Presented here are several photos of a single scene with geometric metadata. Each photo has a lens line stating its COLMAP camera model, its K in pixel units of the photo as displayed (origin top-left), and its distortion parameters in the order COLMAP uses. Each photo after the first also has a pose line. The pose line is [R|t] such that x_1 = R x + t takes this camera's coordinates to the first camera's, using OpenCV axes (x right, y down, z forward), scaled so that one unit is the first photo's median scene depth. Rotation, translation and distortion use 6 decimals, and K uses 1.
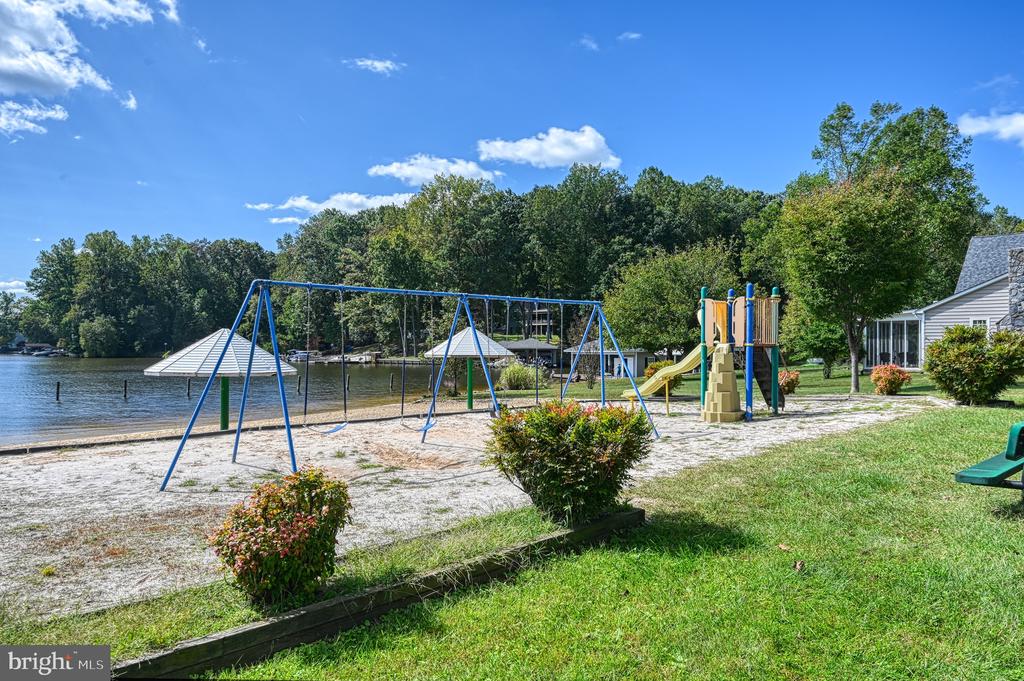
lens RADIAL K [[656.8, 0, 508.5], [0, 656.8, 341.9], [0, 0, 1]] dist [0.018436, 0.002506]
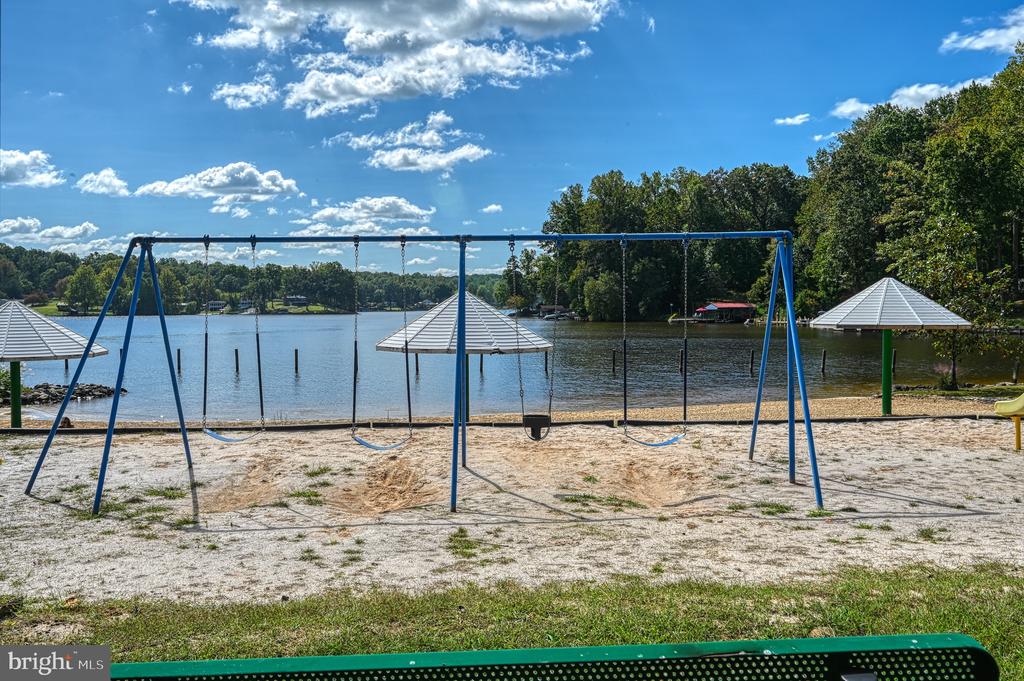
lens RADIAL K [[912.4, 0, 519.5], [0, 912.4, 285.9], [0, 0, 1]] dist [0.025884, -0.028205]
pose [[0.776102, -0.021522, -0.630240, 0.036190], [0.011785, 0.999738, -0.019628, -0.000445], [0.630497, 0.007806, 0.776152, 0.025557]]
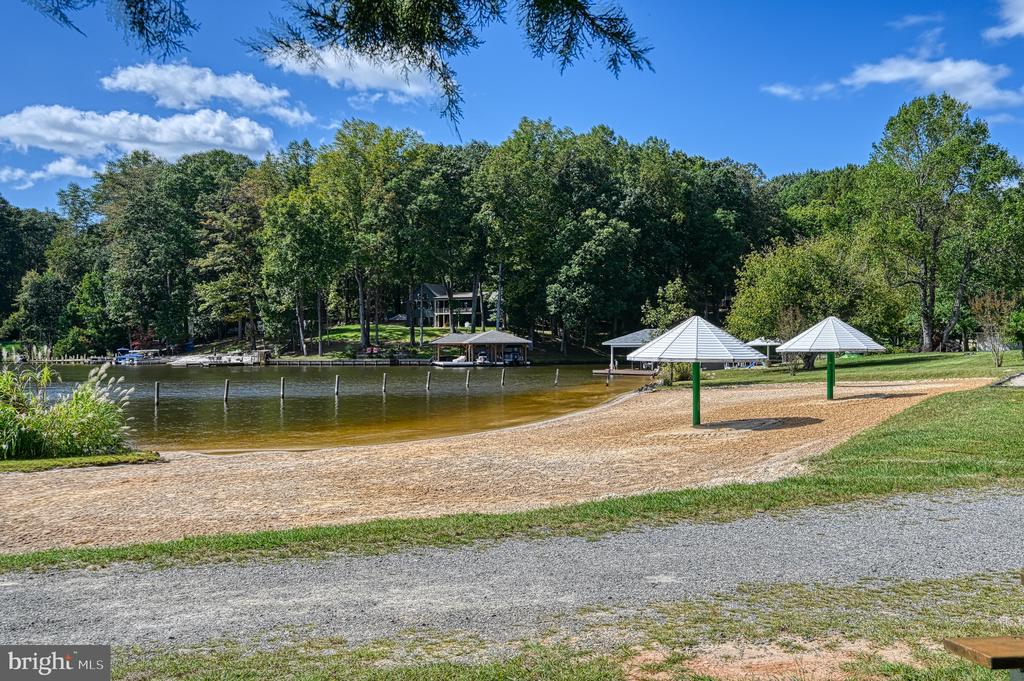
lens RADIAL K [[912.4, 0, 501.3], [0, 912.4, 339.0], [0, 0, 1]] dist [0.025884, -0.028205]
pose [[0.960465, -0.007696, 0.278293, -0.186466], [0.007391, 0.999970, 0.002143, 0.001966], [-0.278302, -0.000001, 0.960494, -0.066698]]
